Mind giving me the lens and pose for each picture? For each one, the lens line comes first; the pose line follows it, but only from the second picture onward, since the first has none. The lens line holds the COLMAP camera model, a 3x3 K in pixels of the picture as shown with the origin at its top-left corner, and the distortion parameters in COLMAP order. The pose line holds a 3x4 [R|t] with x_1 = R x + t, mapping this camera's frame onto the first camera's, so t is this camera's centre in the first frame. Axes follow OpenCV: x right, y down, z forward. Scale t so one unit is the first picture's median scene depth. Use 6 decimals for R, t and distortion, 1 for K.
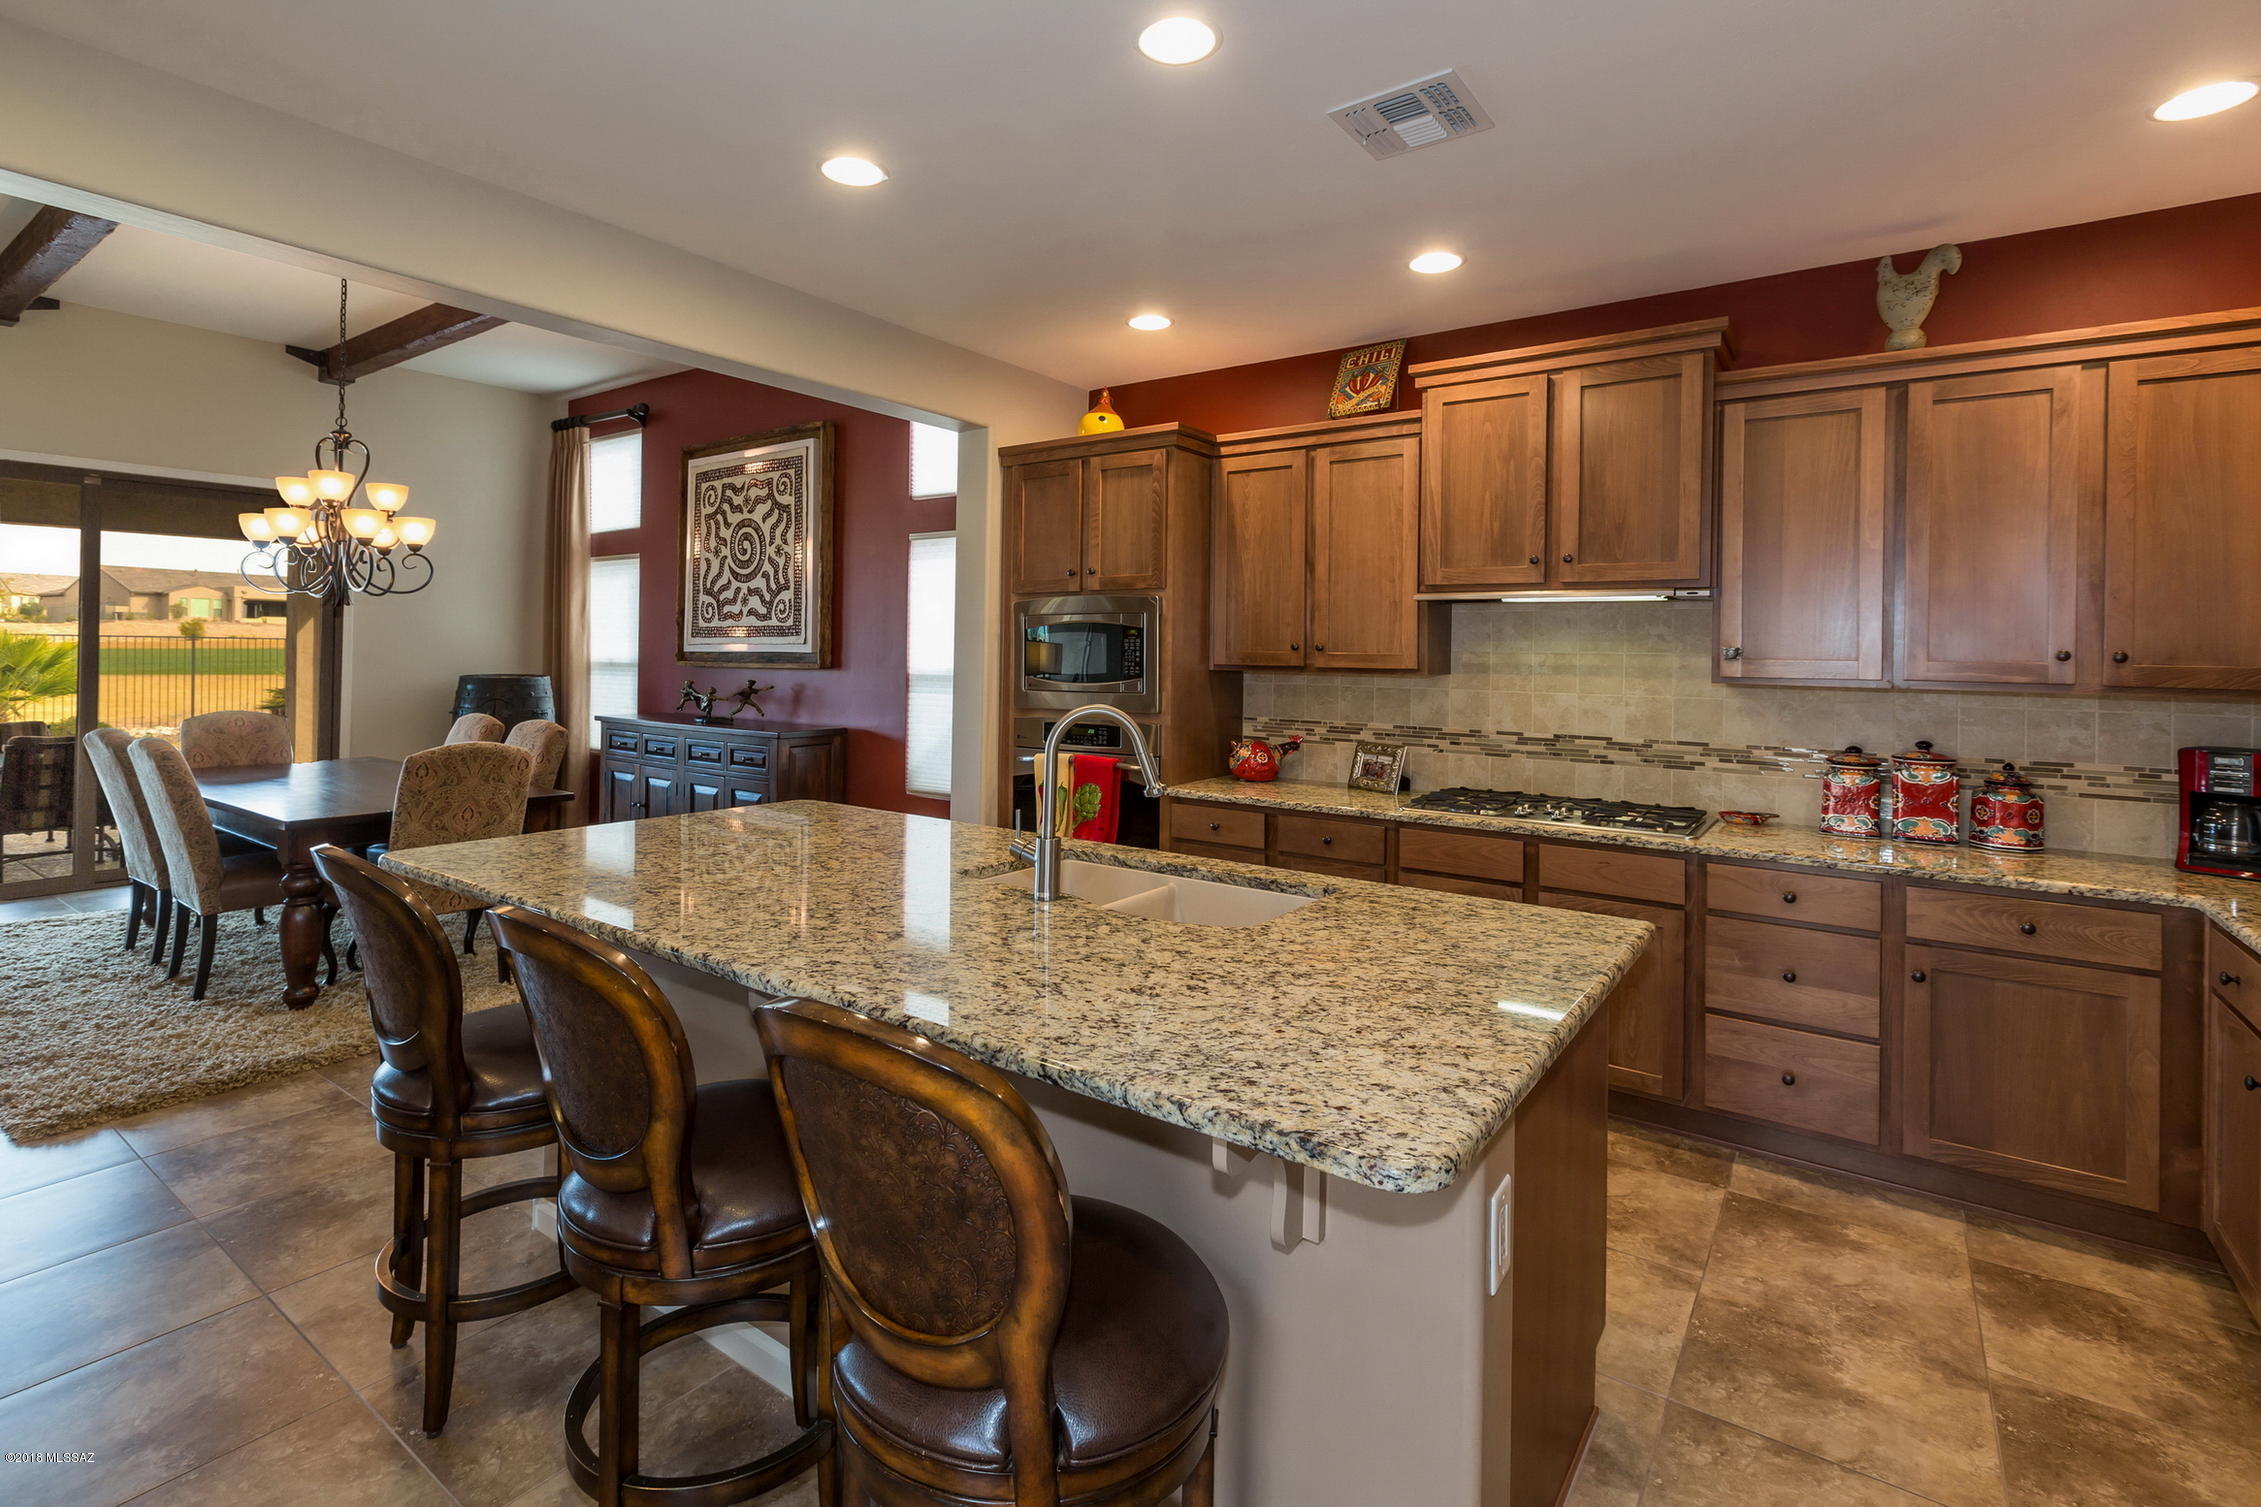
lens RADIAL K [[1038.8, 0, 1105.3], [0, 1038.8, 652.4], [0, 0, 1]] dist [0.002584, 0.000085]
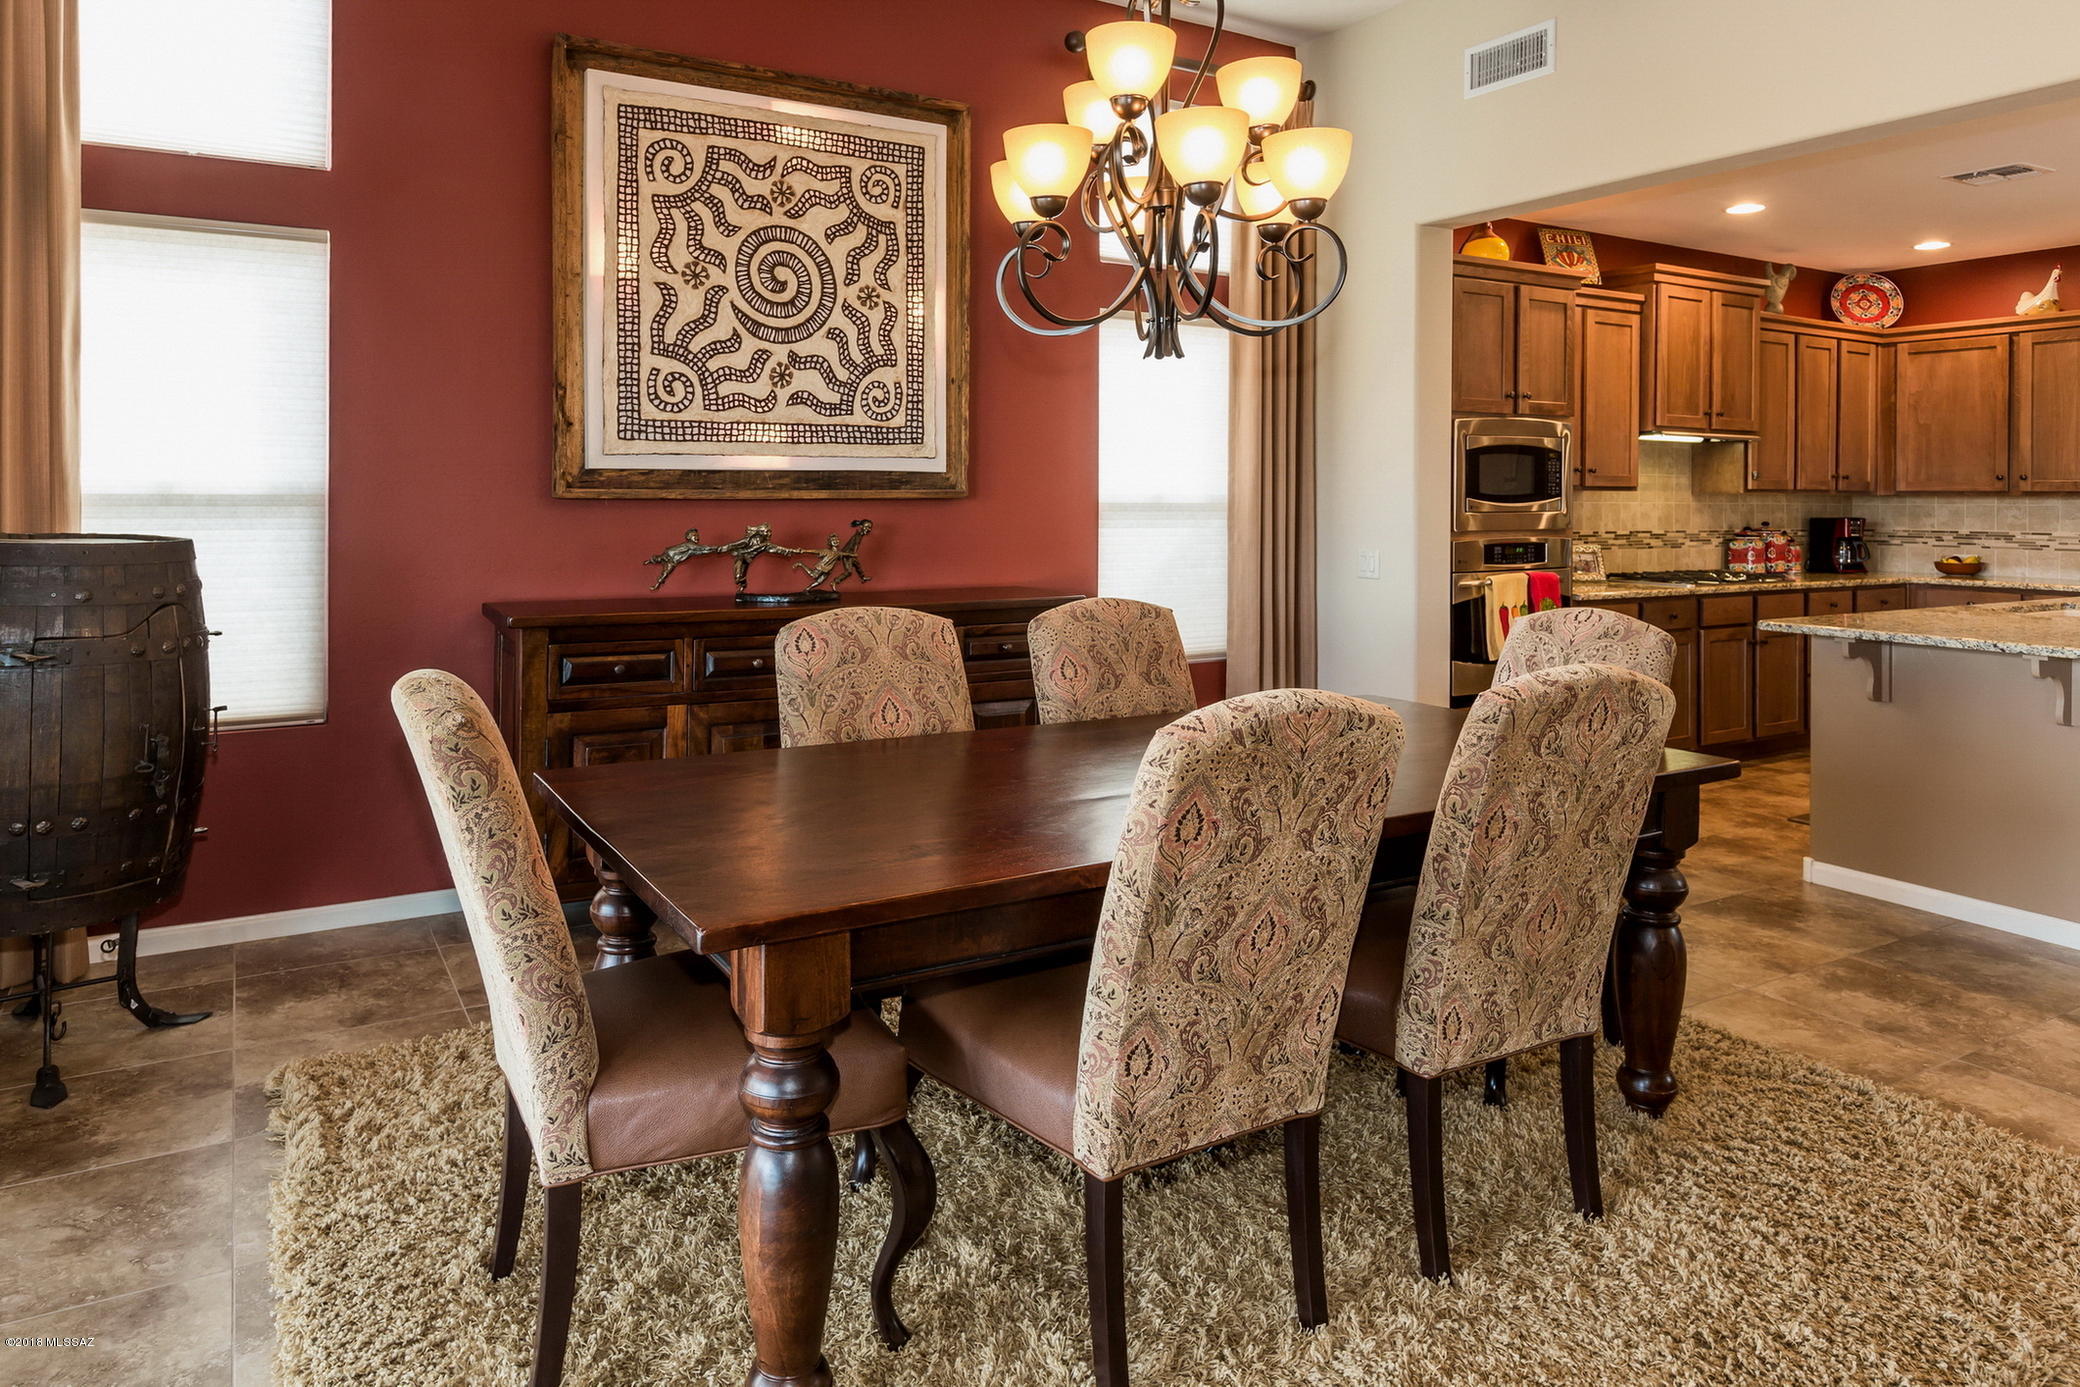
lens RADIAL K [[1313.9, 0, 995.9], [0, 1313.9, 490.8], [0, 0, 1]] dist [-0.001239, -0.000874]
pose [[0.412134, -0.010360, 0.911064, -0.947729], [-0.002690, 0.999917, 0.012587, 0.001395], [-0.911119, -0.007639, 0.412072, 0.625141]]
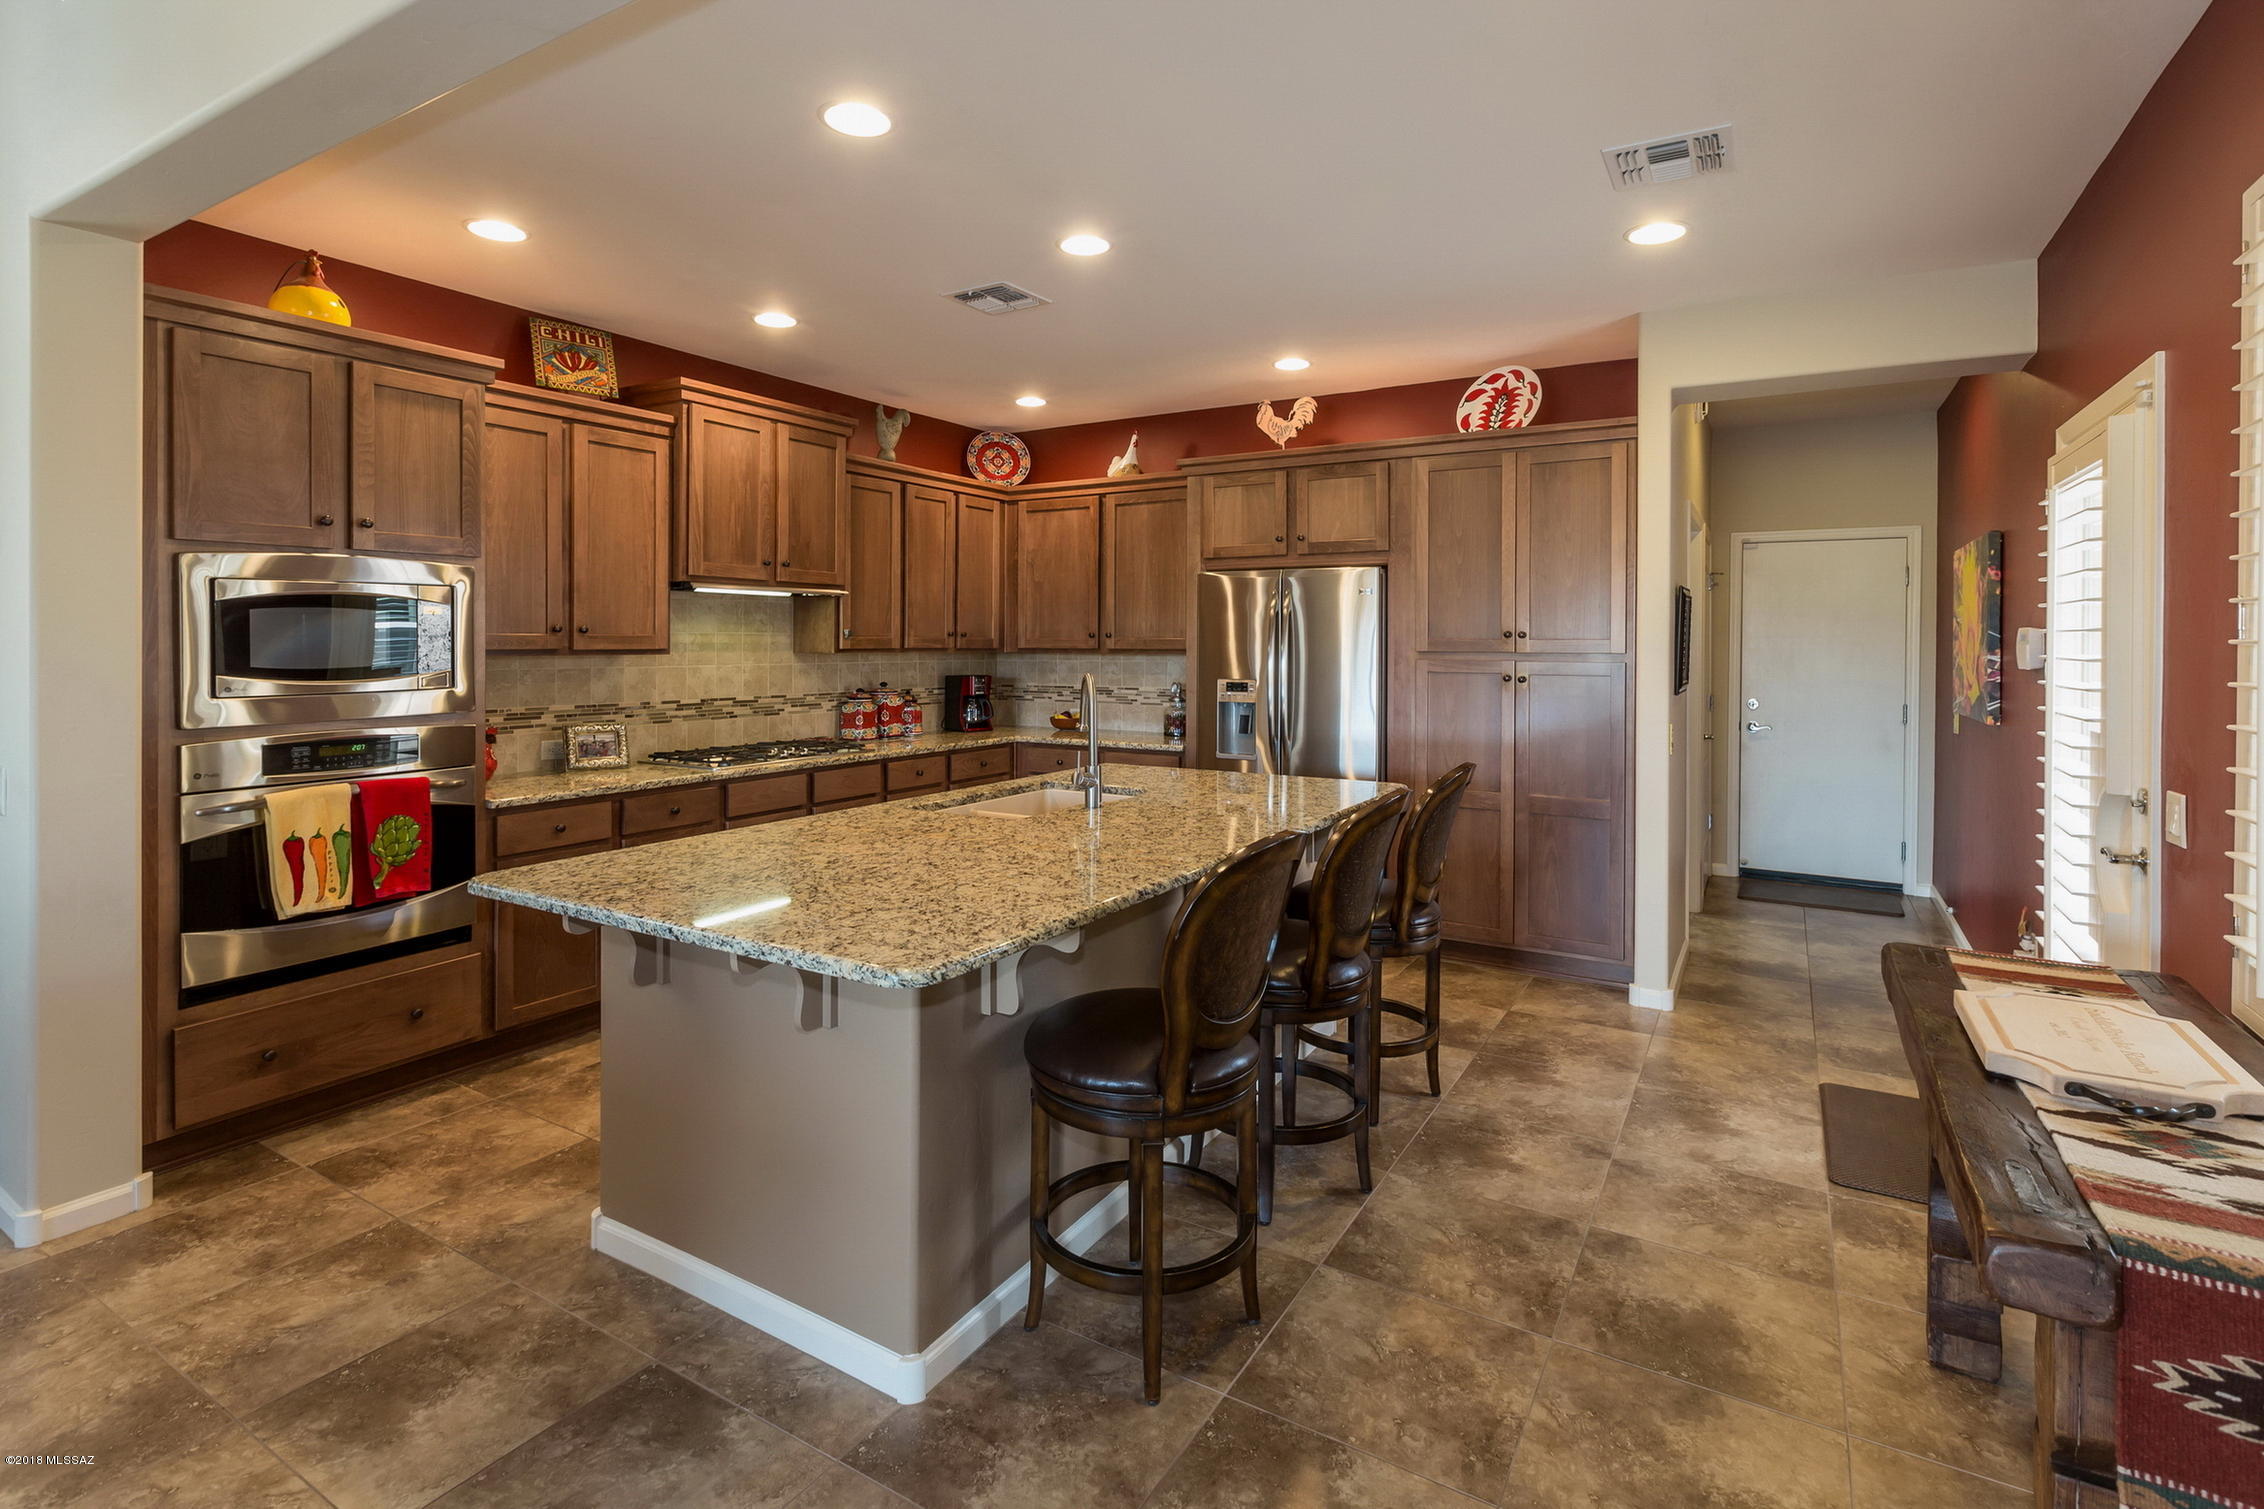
lens RADIAL K [[1090.3, 0, 1120.9], [0, 1090.3, 650.2], [0, 0, 1]] dist [0.001076, 0.000307]
pose [[-0.076535, -0.024424, 0.996768, -0.532649], [-0.005720, 0.999694, 0.024057, -0.007923], [-0.997050, -0.003860, -0.076652, 0.358394]]
